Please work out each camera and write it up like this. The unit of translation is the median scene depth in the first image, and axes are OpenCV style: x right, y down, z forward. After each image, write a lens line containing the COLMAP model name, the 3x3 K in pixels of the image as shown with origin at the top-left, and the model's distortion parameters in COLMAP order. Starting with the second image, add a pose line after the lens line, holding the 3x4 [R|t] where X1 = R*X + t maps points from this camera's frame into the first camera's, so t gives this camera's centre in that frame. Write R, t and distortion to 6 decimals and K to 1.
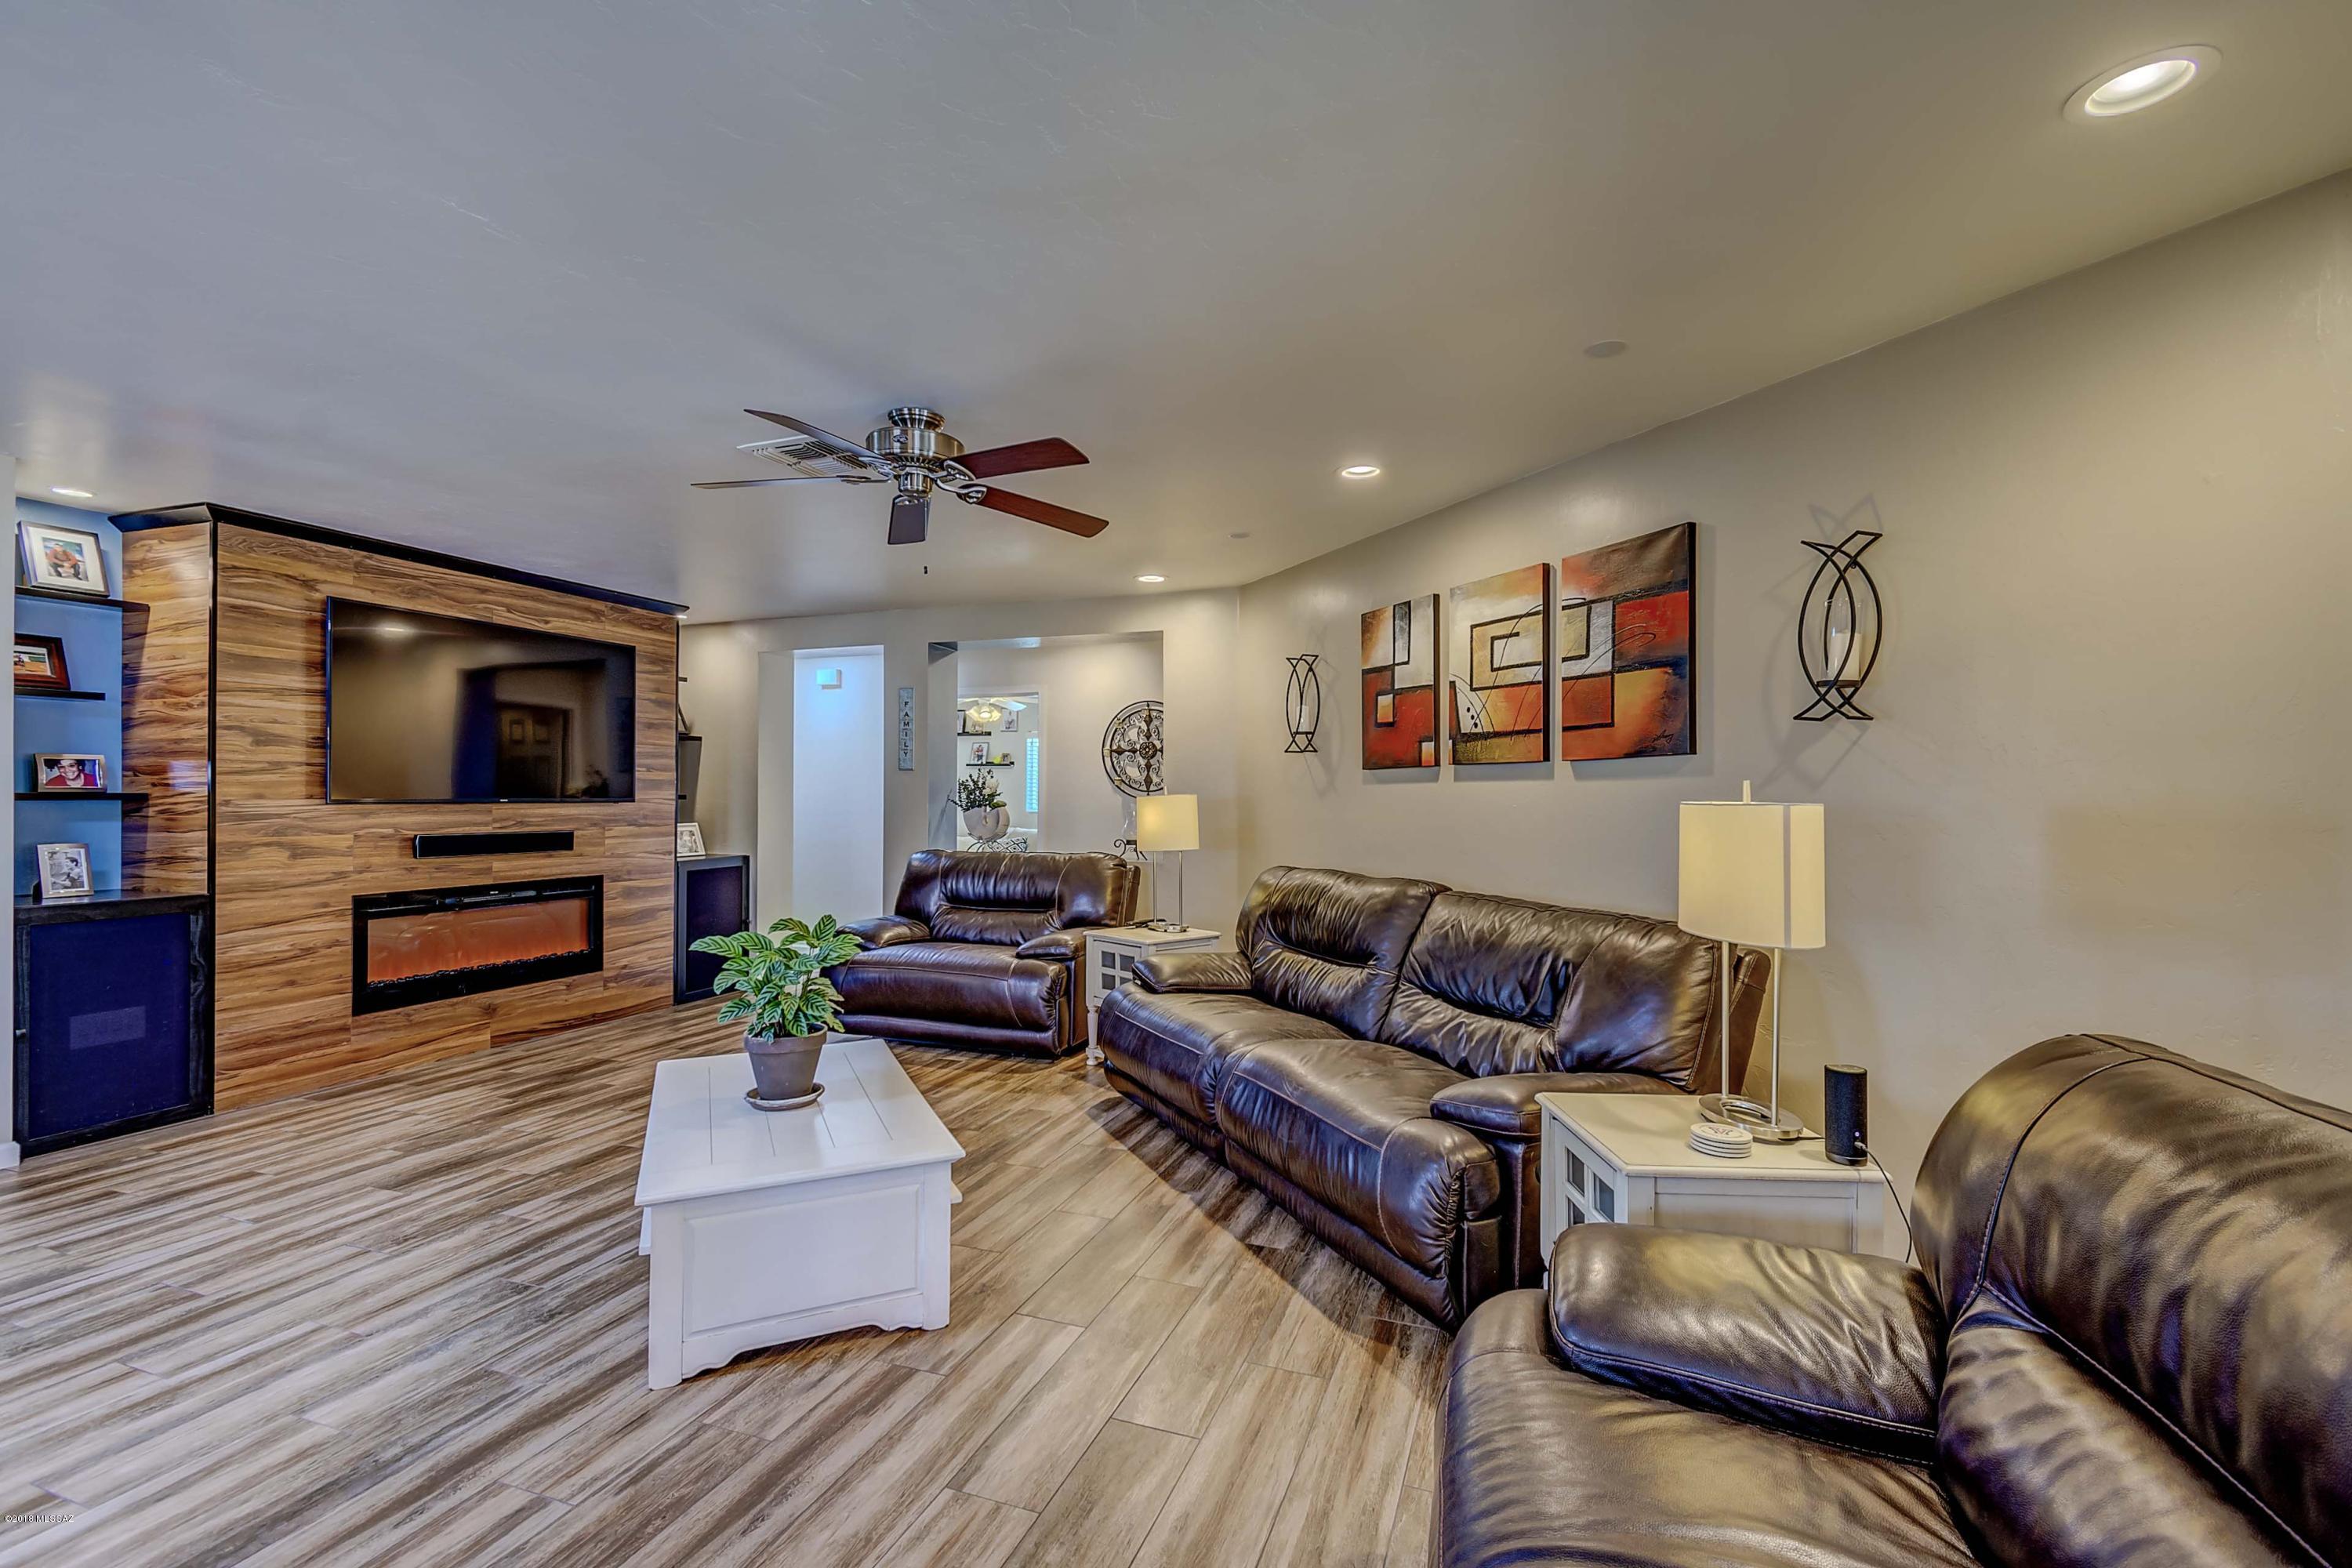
lens RADIAL K [[1050.5, 0, 1173.4], [0, 1050.5, 796.6], [0, 0, 1]] dist [0.016034, -0.004230]
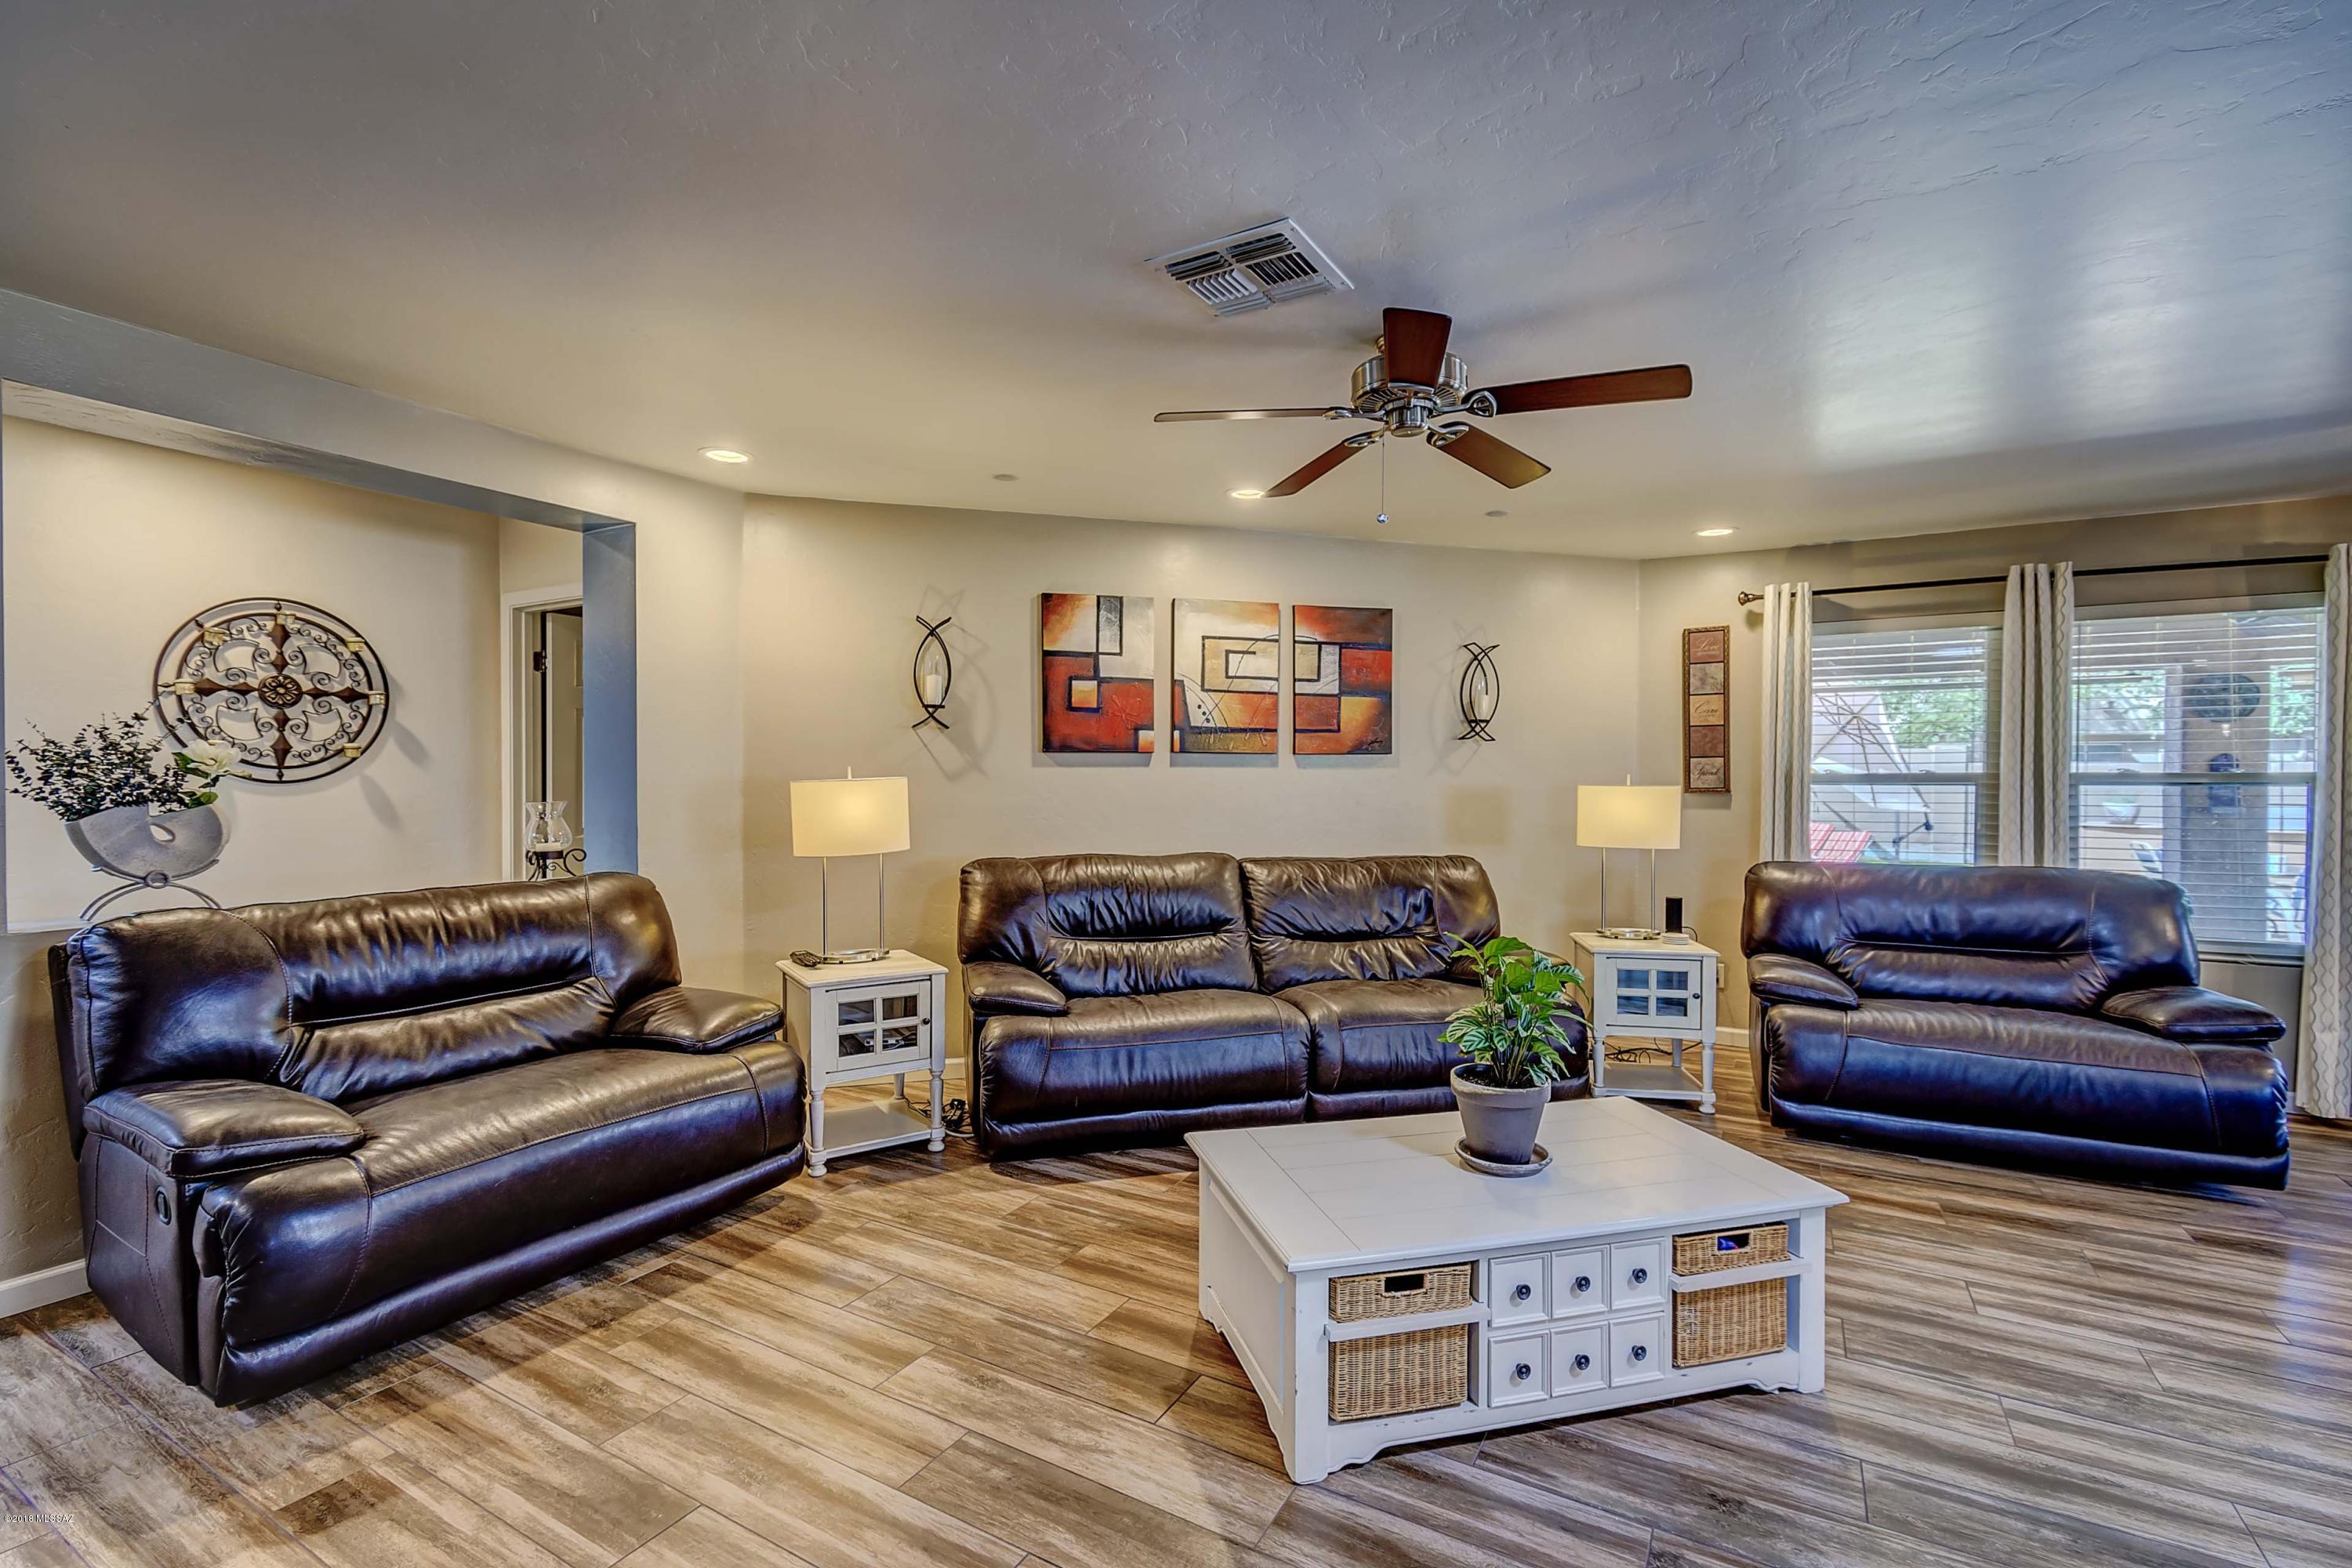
lens RADIAL K [[1050.5, 0, 1201.7], [0, 1050.5, 789.6], [0, 0, 1]] dist [0.016034, -0.004230]
pose [[0.153173, -0.017317, 0.988048, -0.817692], [-0.004565, 0.999823, 0.018231, -0.009888], [-0.988189, -0.007303, 0.153067, 0.749169]]
